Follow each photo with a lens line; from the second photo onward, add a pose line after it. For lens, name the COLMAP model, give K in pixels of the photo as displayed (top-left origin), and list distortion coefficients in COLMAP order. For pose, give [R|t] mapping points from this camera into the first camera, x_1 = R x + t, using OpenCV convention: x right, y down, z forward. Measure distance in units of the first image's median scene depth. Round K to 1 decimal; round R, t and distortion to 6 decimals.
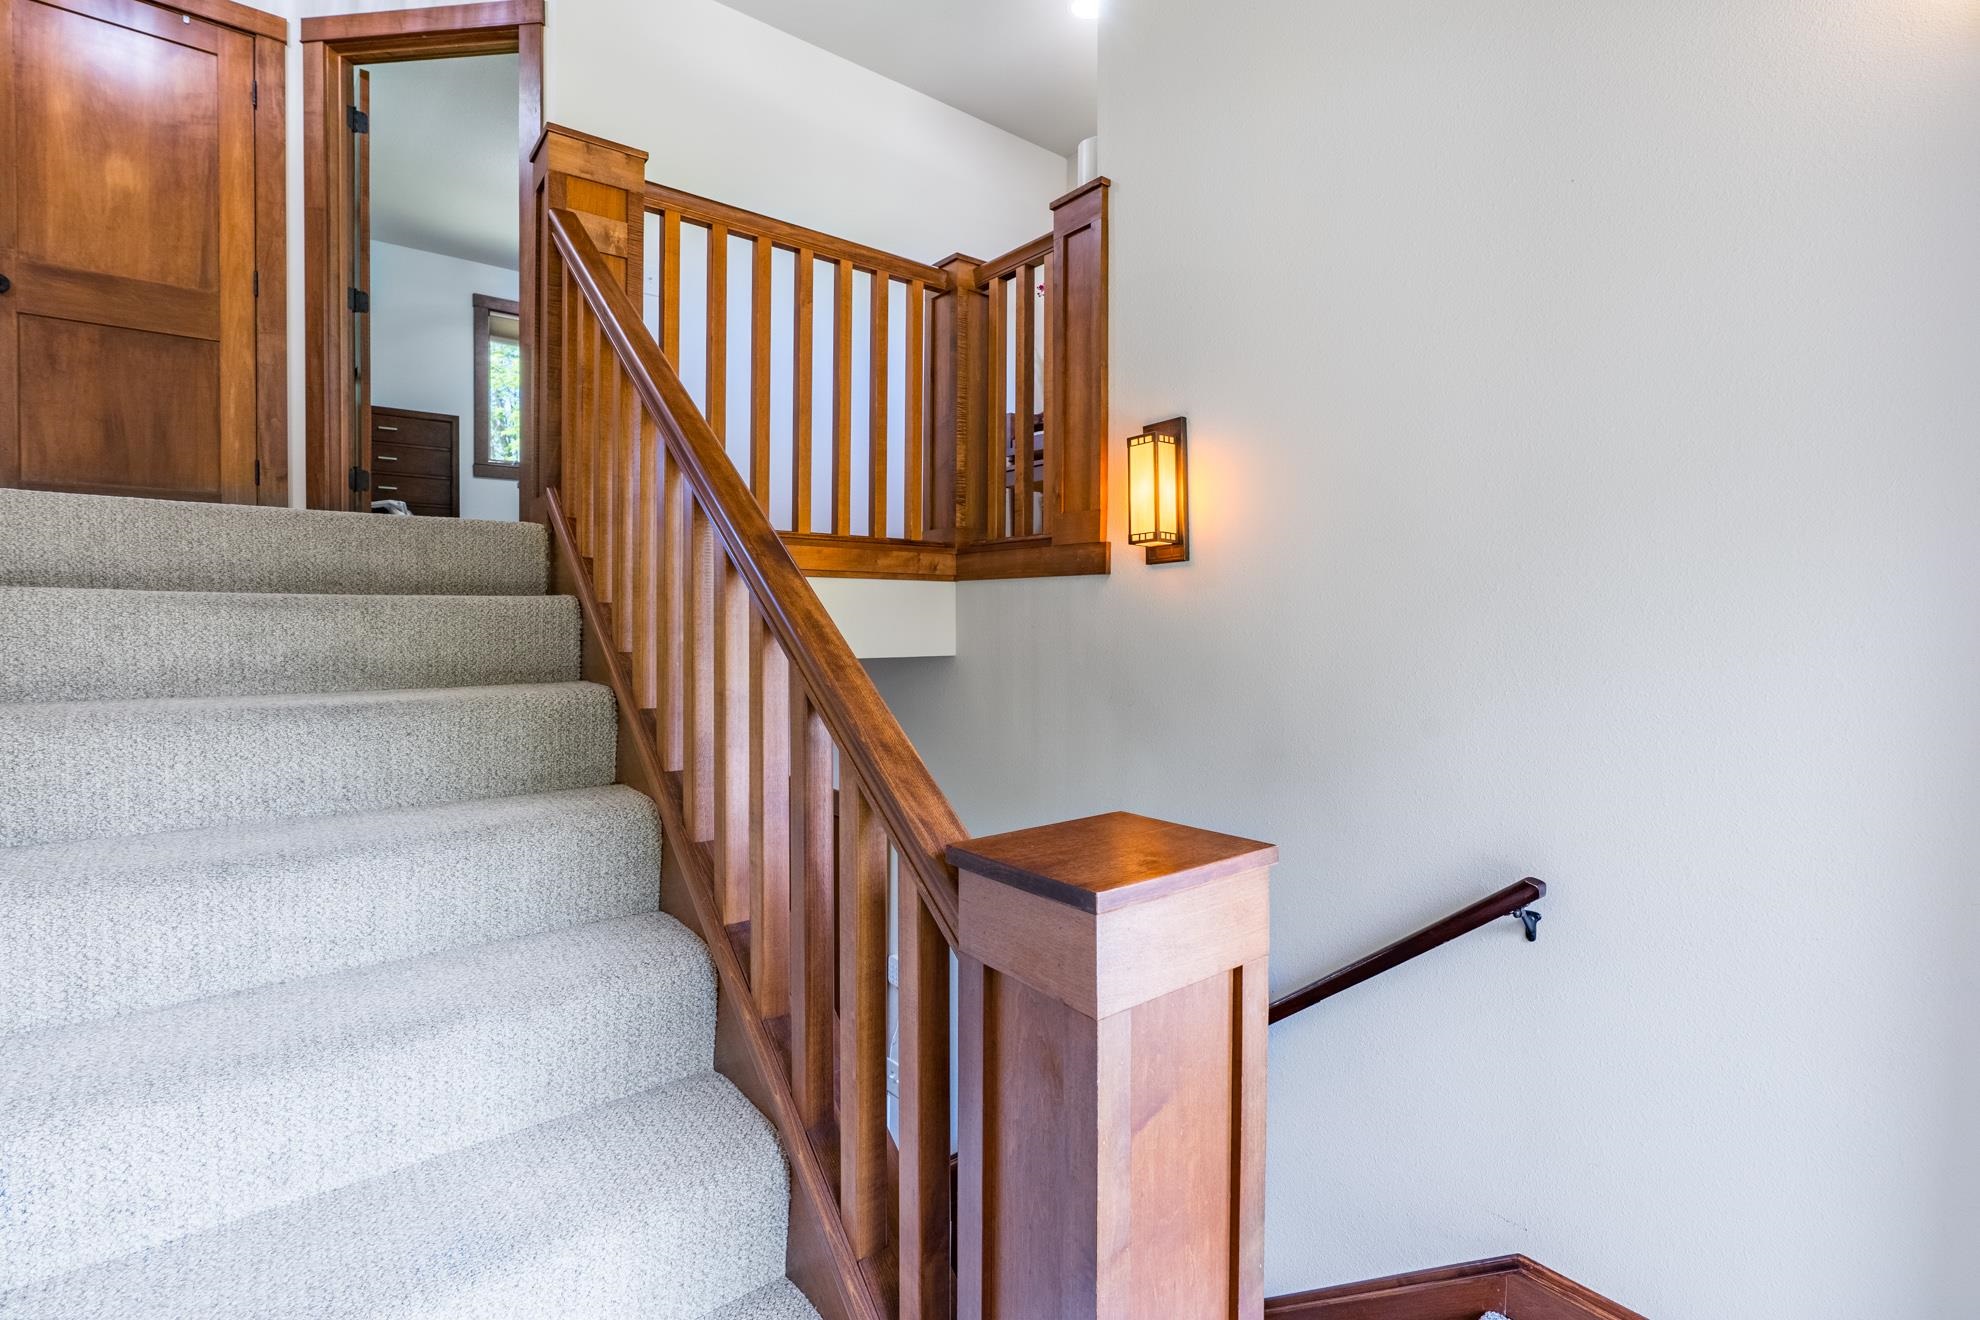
lens RADIAL K [[912.9, 0, 973.3], [0, 912.9, 622.0], [0, 0, 1]] dist [-0.010526, 0.002070]
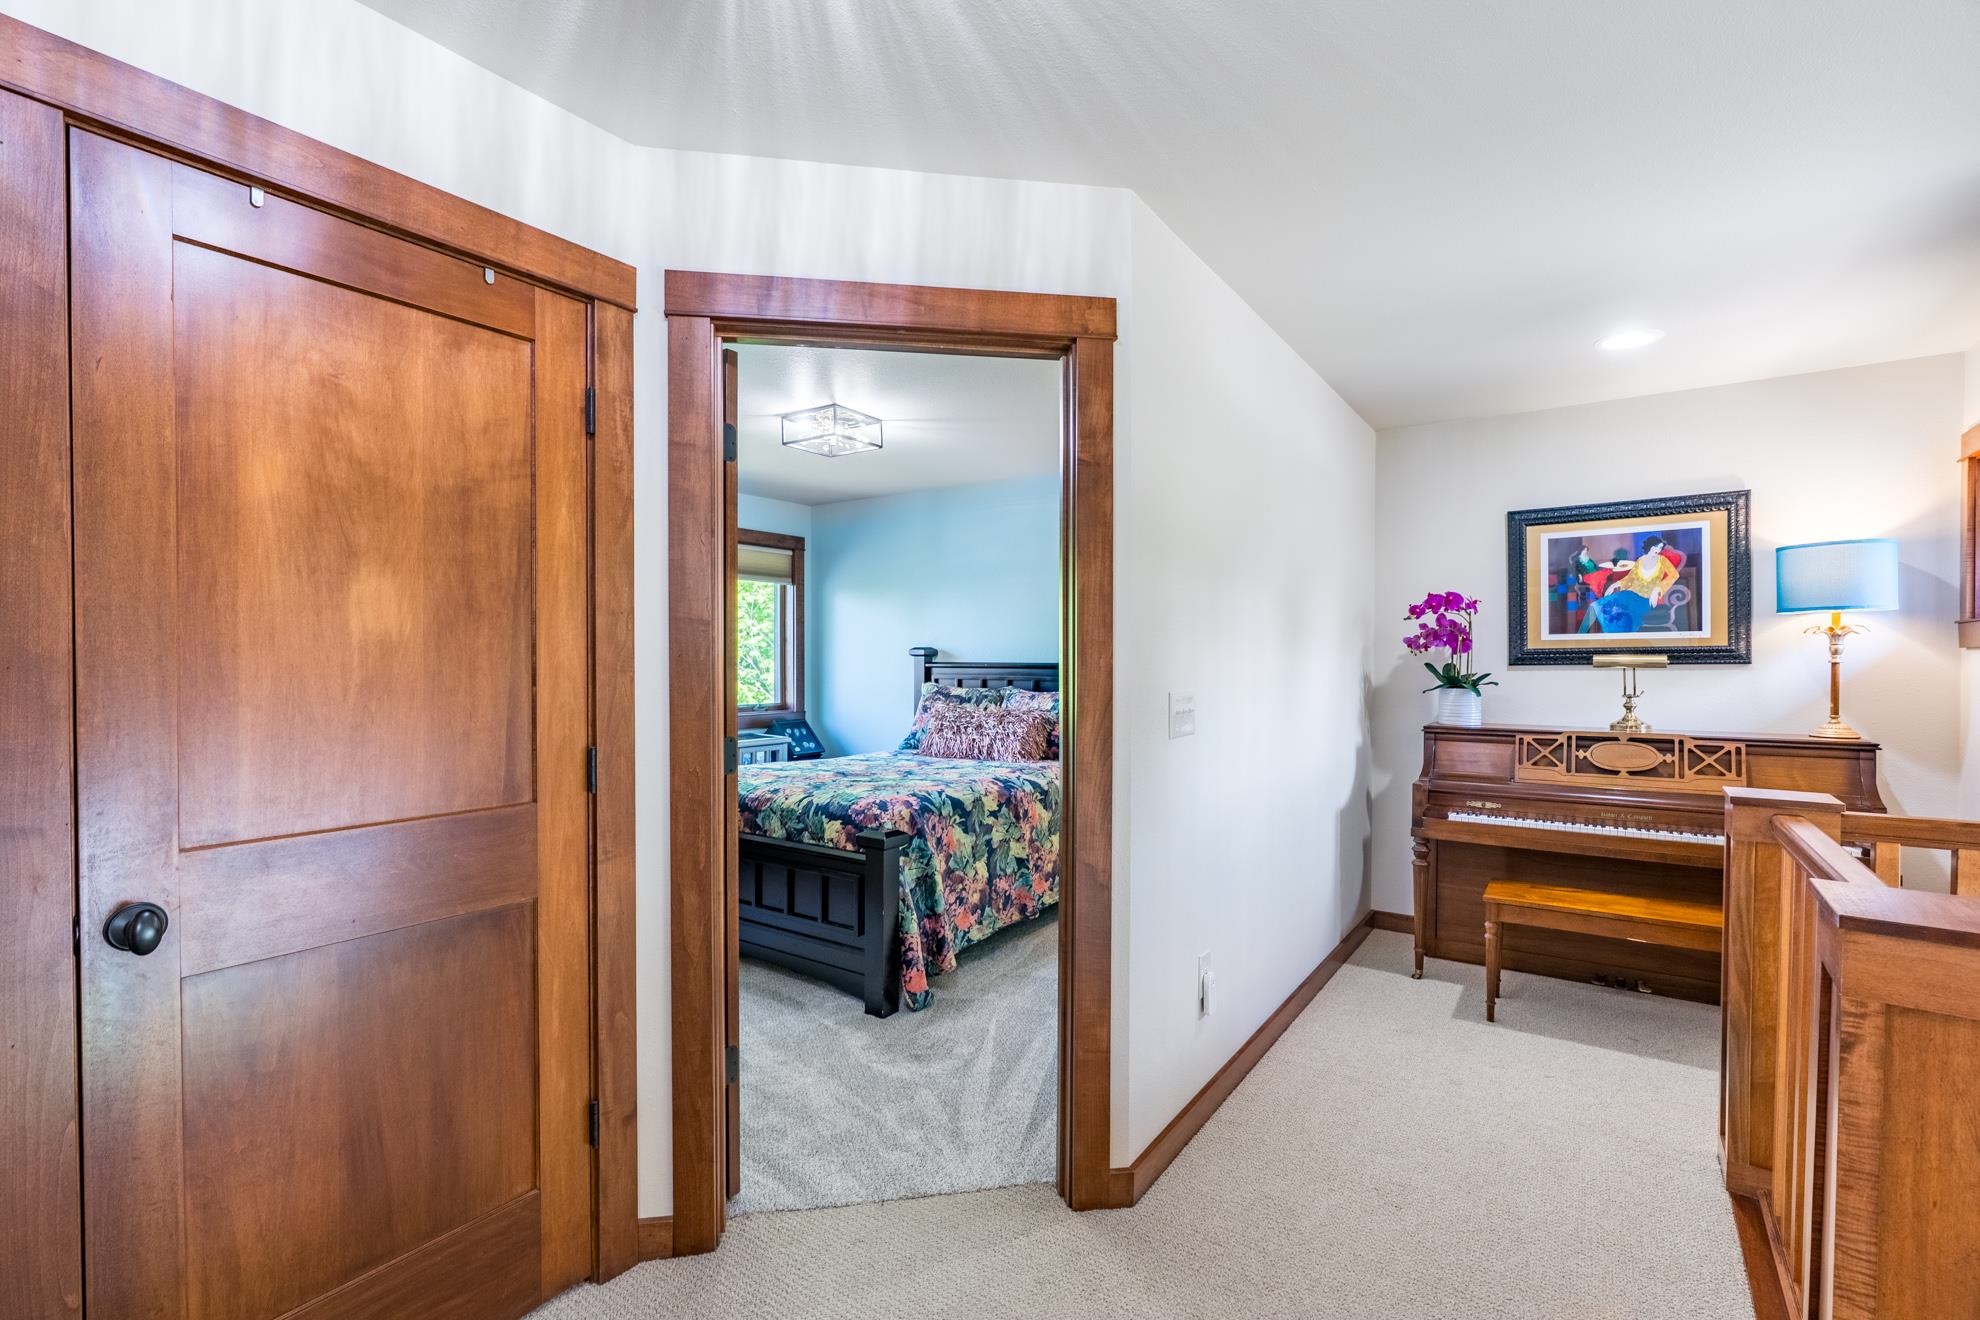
lens RADIAL K [[912.9, 0, 974.7], [0, 912.9, 663.1], [0, 0, 1]] dist [-0.010526, 0.002070]
pose [[0.961592, -0.005619, 0.274425, -0.727944], [0.006087, 0.999981, -0.000853, -0.437096], [-0.274415, 0.002491, 0.961608, 0.433226]]
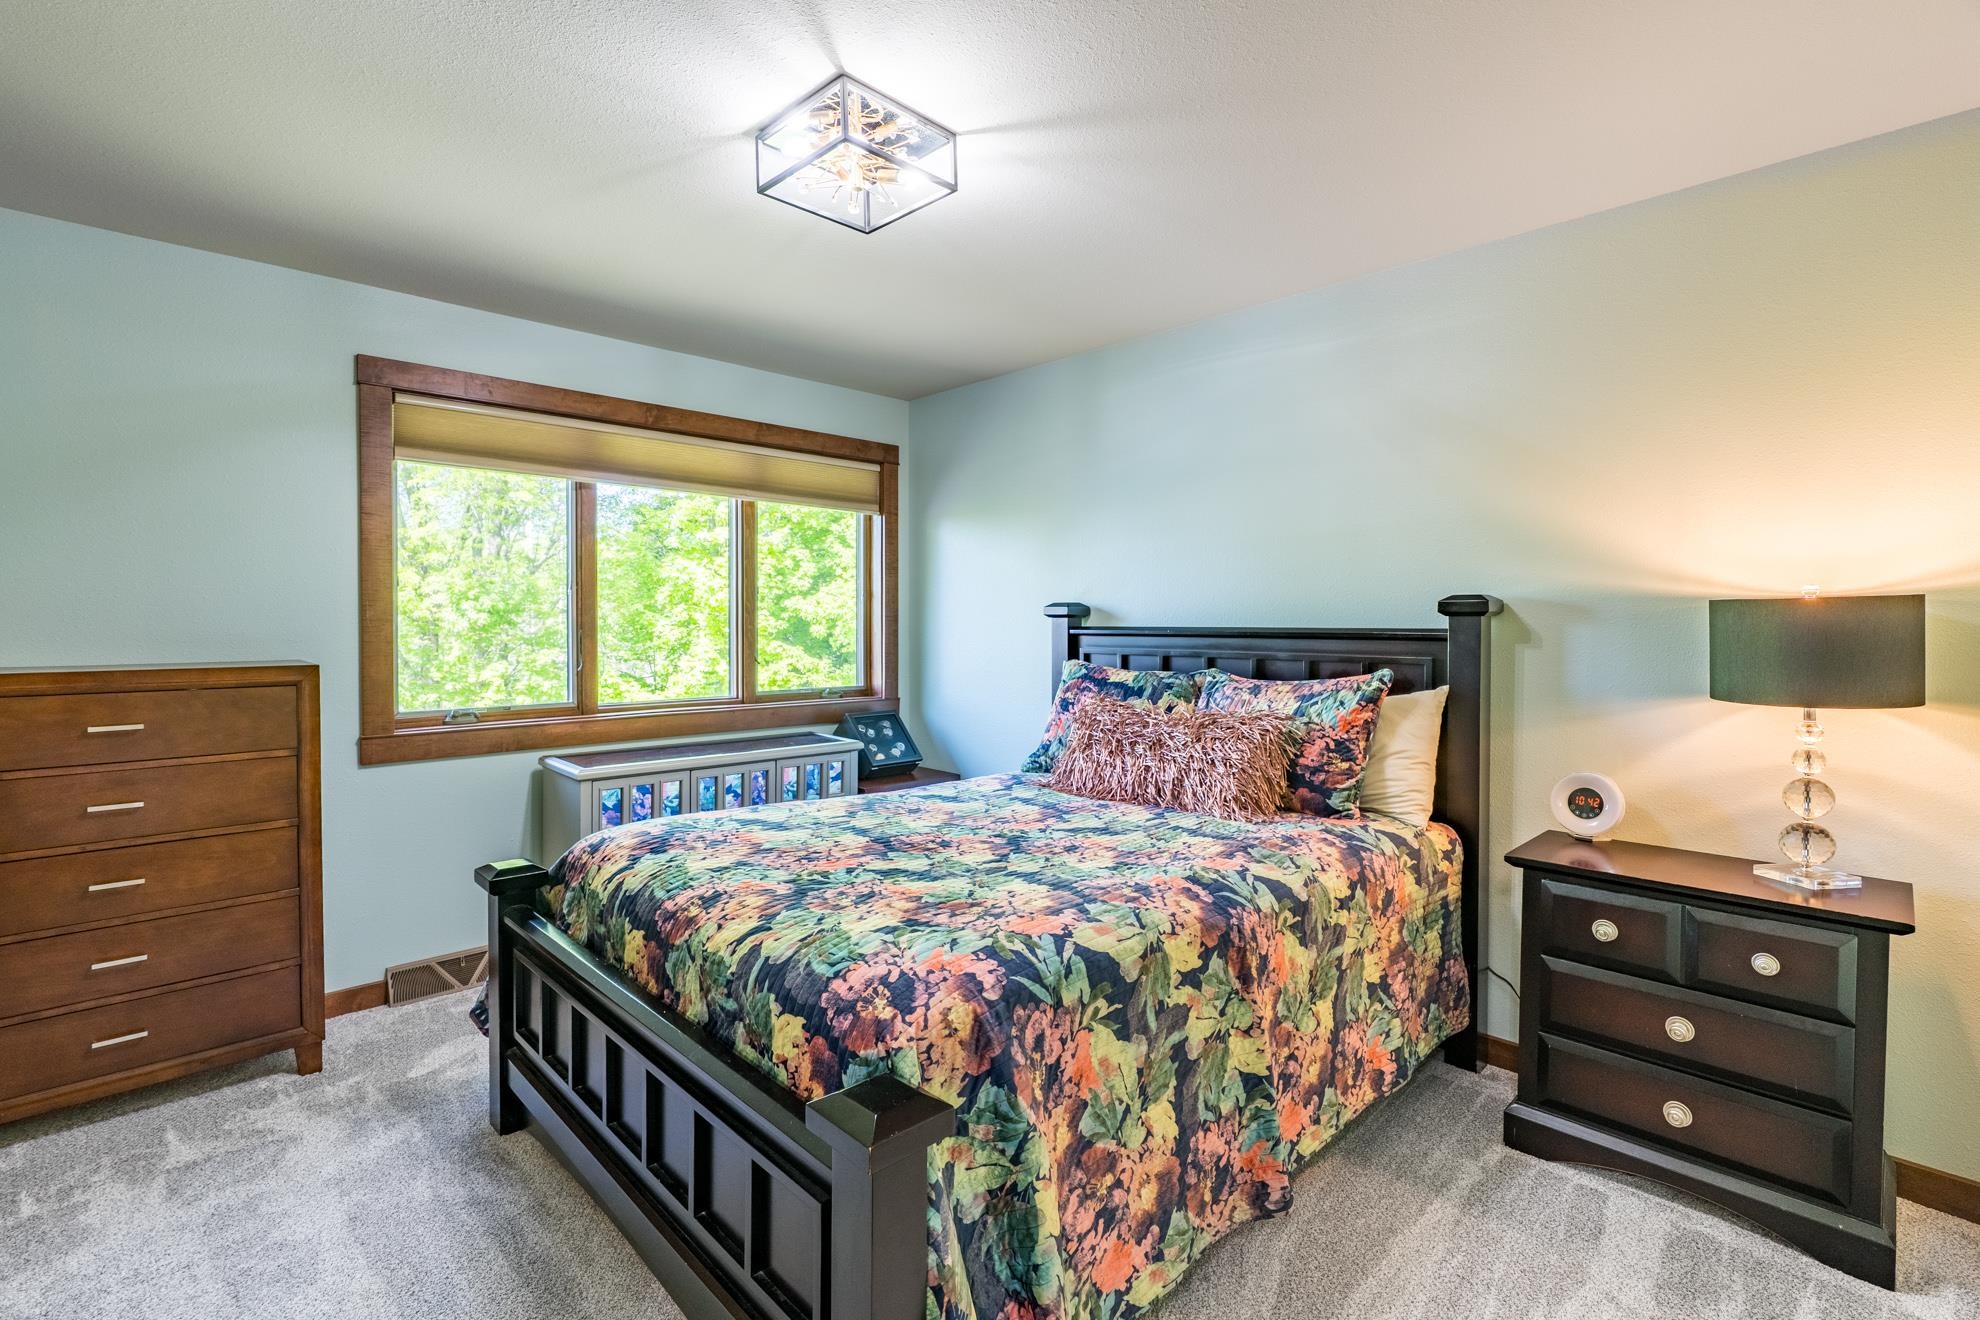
lens RADIAL K [[912.9, 0, 964.4], [0, 912.9, 629.7], [0, 0, 1]] dist [-0.010526, 0.002070]
pose [[0.997230, -0.003531, 0.074291, -0.553724], [0.003657, 0.999992, -0.001560, -0.436357], [-0.074285, 0.001827, 0.997235, 1.032772]]
